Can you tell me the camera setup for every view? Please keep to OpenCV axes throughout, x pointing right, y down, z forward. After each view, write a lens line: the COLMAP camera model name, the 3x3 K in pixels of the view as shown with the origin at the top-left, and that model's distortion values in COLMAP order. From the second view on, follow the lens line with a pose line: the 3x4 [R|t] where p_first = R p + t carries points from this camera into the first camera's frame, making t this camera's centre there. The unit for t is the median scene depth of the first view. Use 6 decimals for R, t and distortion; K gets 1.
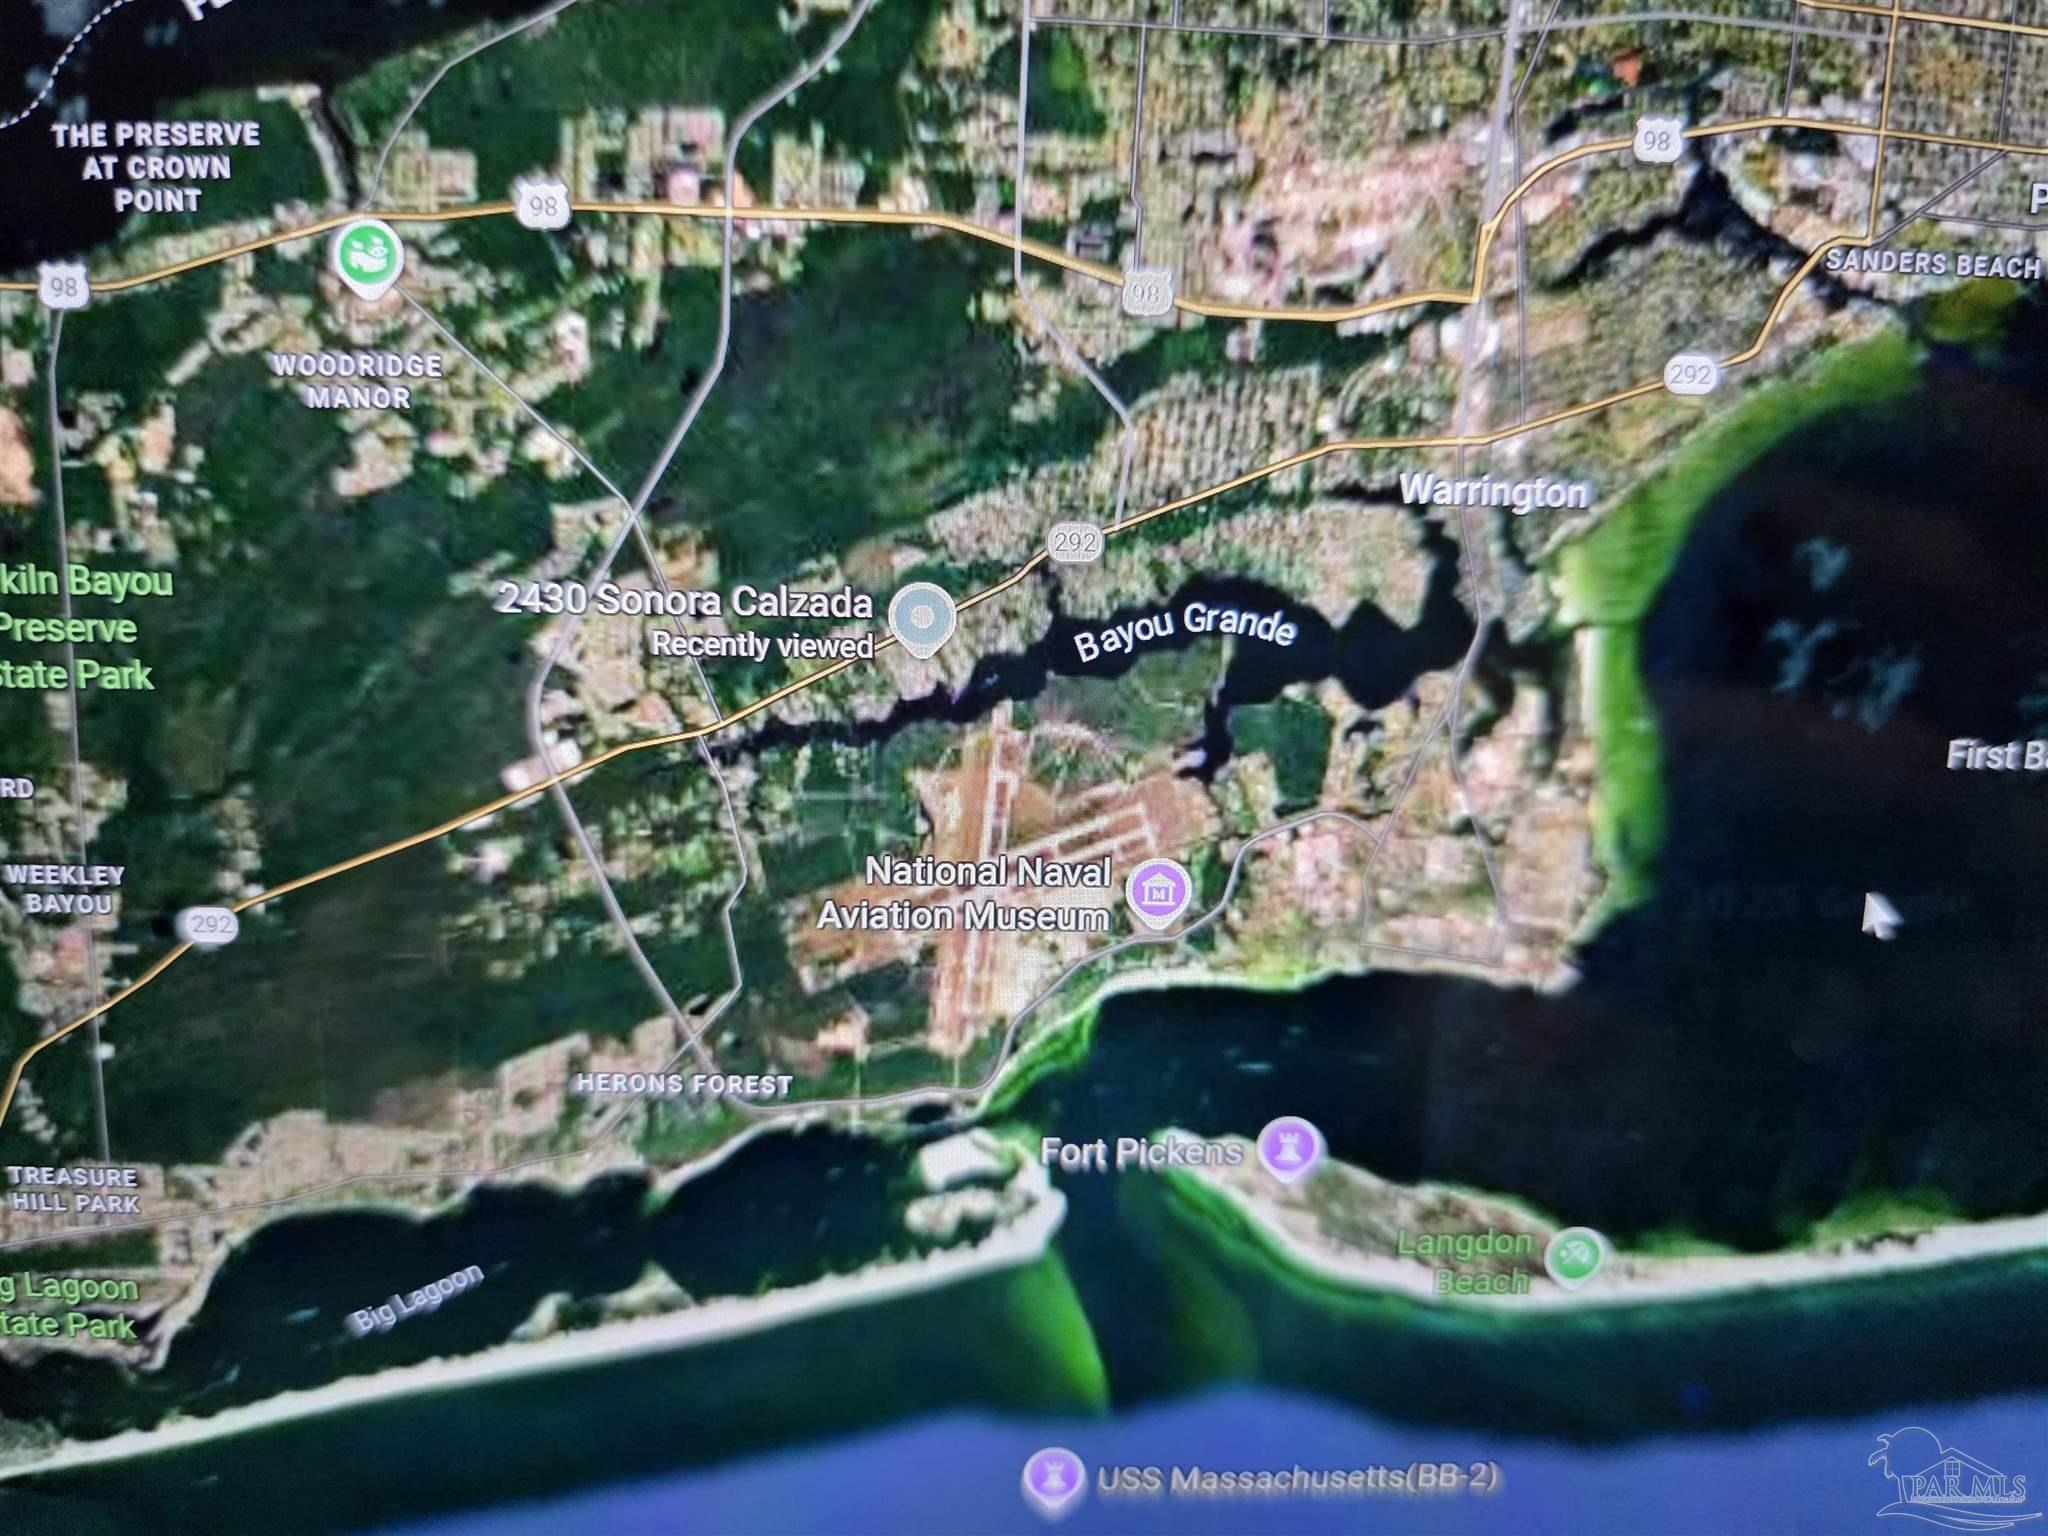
lens RADIAL K [[1501.8, 0, 1024.0], [0, 1501.8, 768.0], [0, 0, 1]] dist [-0.062410, -0.002905]
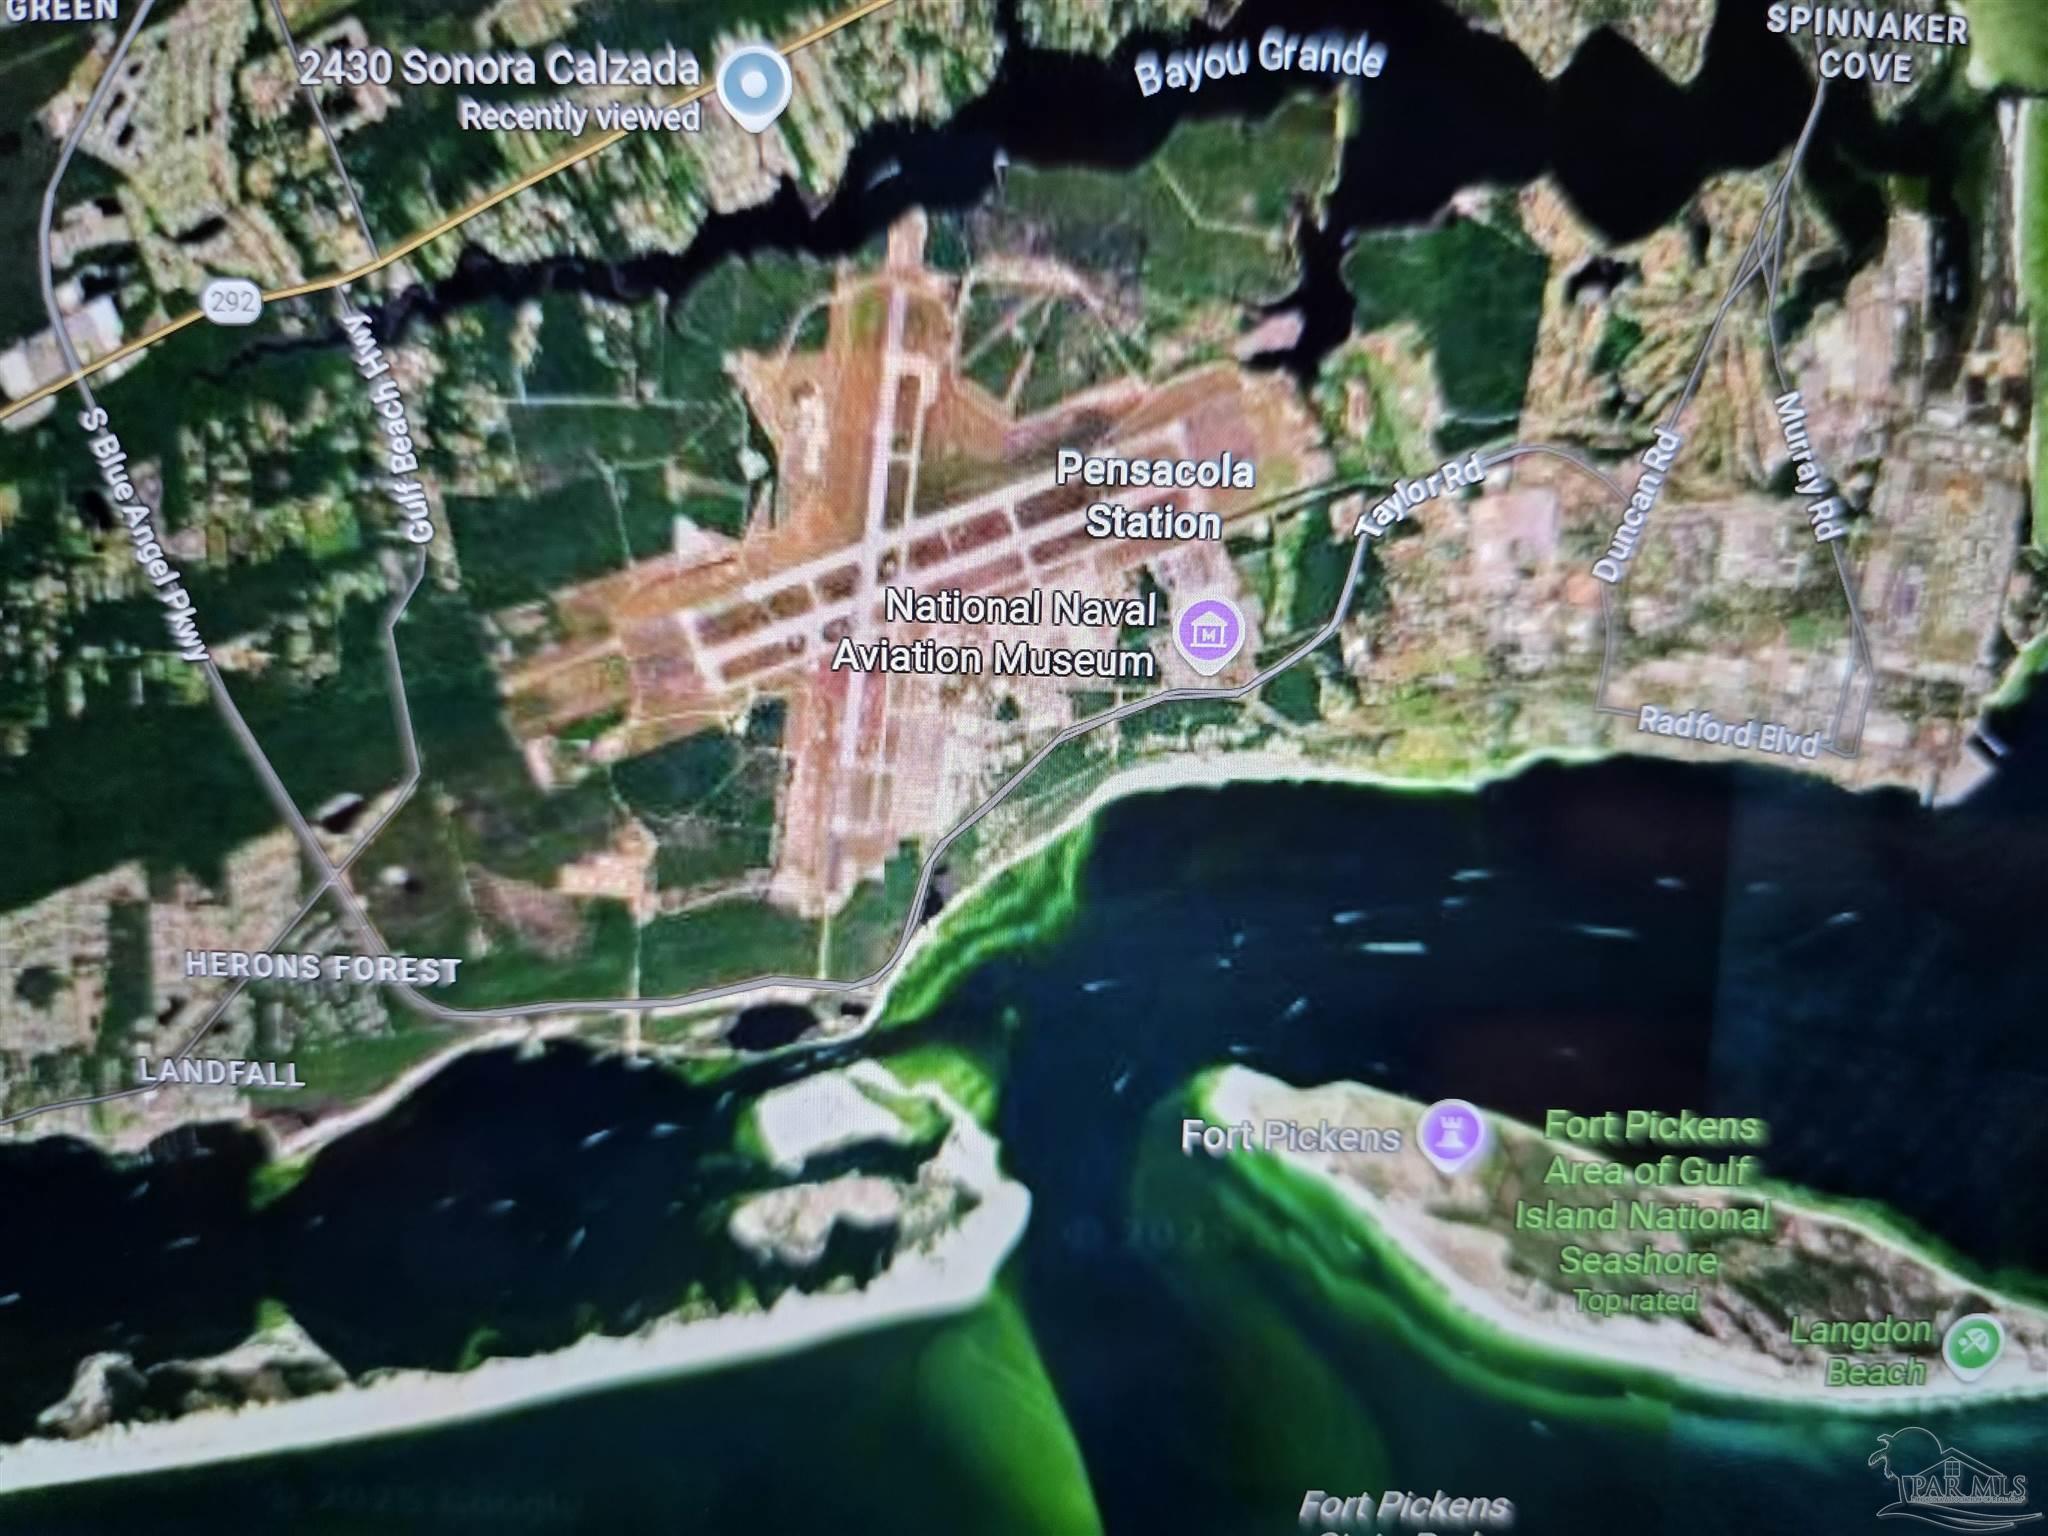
lens RADIAL K [[1501.8, 0, 1024.0], [0, 1501.8, 768.0], [0, 0, 1]] dist [-0.062410, -0.002905]
pose [[0.999160, -0.004378, 0.040745, 0.003898], [-0.007224, 0.959888, 0.280291, -0.005897], [-0.040338, -0.280350, 0.959050, 0.483347]]
